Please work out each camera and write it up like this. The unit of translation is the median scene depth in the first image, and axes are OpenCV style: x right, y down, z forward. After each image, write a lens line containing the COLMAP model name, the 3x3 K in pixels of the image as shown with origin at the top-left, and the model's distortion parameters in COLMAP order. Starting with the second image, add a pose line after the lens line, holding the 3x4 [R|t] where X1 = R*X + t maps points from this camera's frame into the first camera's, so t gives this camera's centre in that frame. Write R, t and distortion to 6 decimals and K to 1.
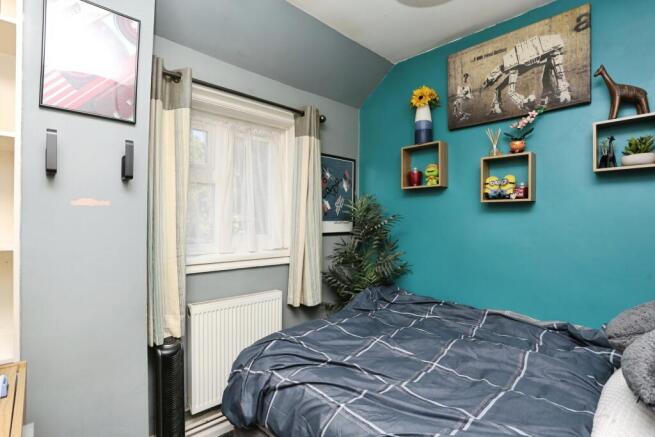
lens RADIAL K [[330.2, 0, 325.3], [0, 330.2, 217.1], [0, 0, 1]] dist [-0.022511, 0.004962]
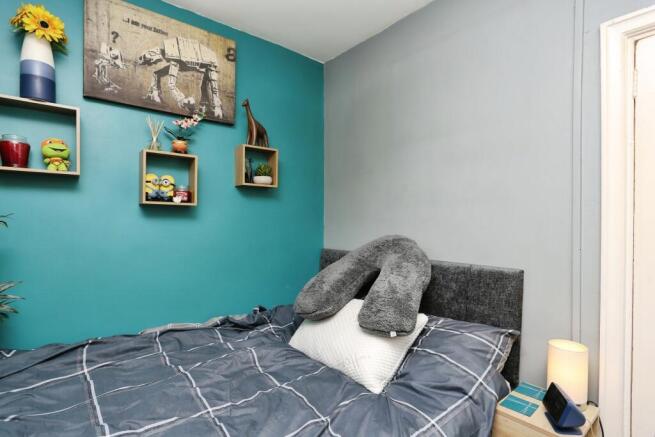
lens RADIAL K [[330.2, 0, 325.6], [0, 330.2, 225.1], [0, 0, 1]] dist [-0.022511, 0.004962]
pose [[0.095476, -0.010234, 0.995379, -0.312943], [-0.017281, 0.999779, 0.011937, -0.008630], [-0.995282, -0.018341, 0.095278, 0.489665]]
